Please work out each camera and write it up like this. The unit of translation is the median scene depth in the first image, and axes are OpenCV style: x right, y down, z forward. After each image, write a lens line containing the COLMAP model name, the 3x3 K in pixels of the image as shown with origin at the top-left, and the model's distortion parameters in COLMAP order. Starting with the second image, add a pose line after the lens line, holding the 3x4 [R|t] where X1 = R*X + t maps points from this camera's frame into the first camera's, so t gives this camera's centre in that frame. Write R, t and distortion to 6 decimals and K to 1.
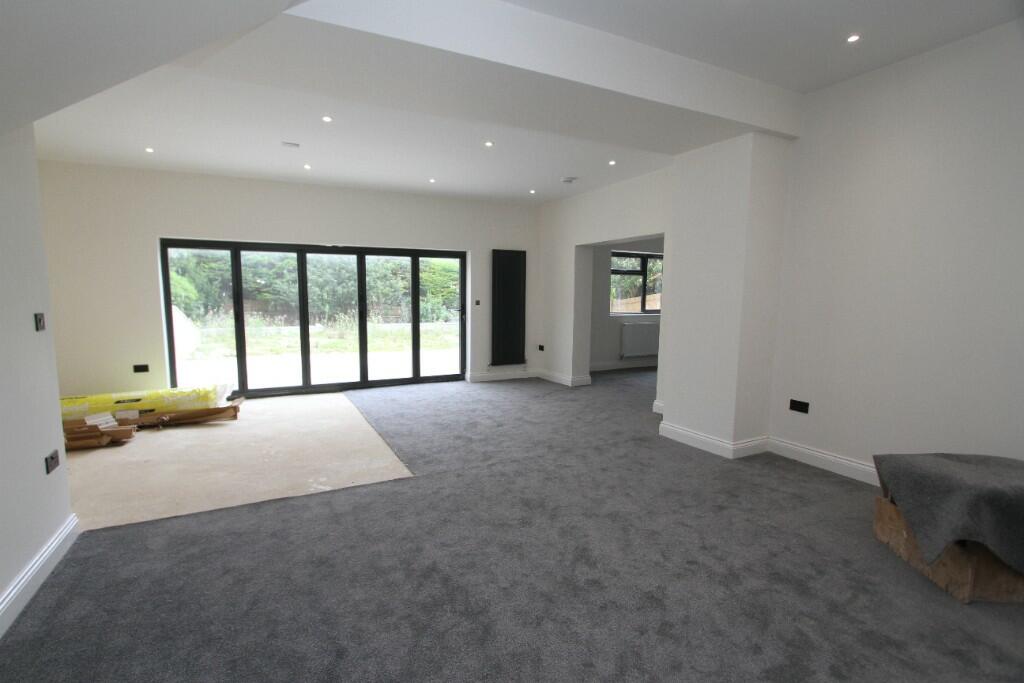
lens RADIAL K [[466.2, 0, 513.0], [0, 466.2, 341.7], [0, 0, 1]] dist [-0.005314, -0.000033]
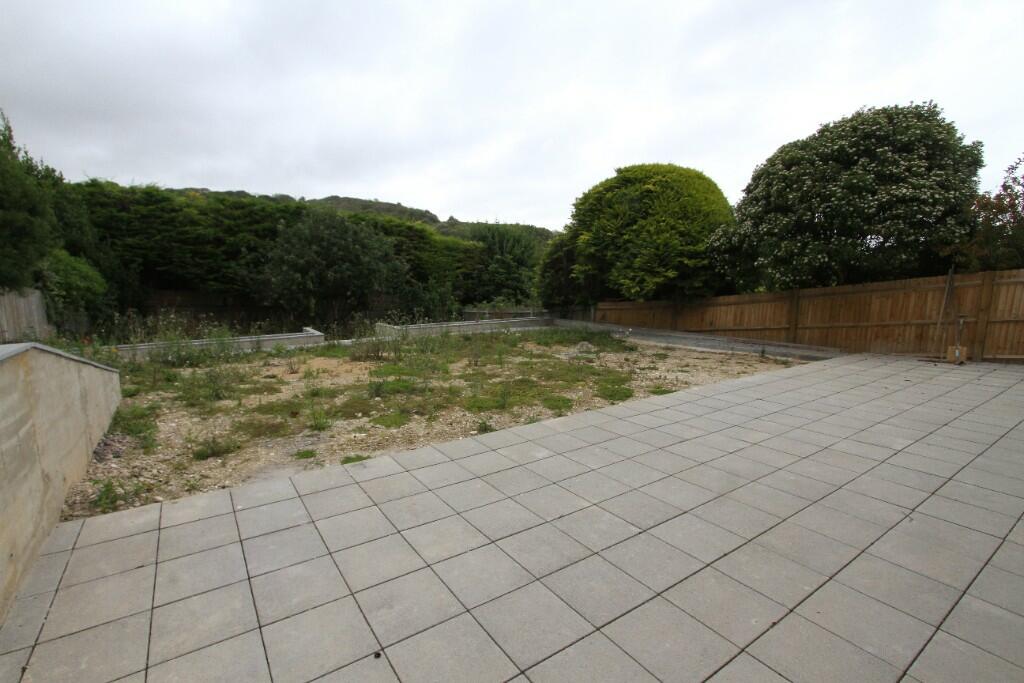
lens RADIAL K [[466.2, 0, 507.5], [0, 466.2, 338.9], [0, 0, 1]] dist [-0.005314, -0.000033]
pose [[0.992385, -0.026043, 0.120393, -0.190020], [0.021903, 0.999127, 0.035588, -0.035045], [-0.121215, -0.032680, 0.992088, 0.268614]]
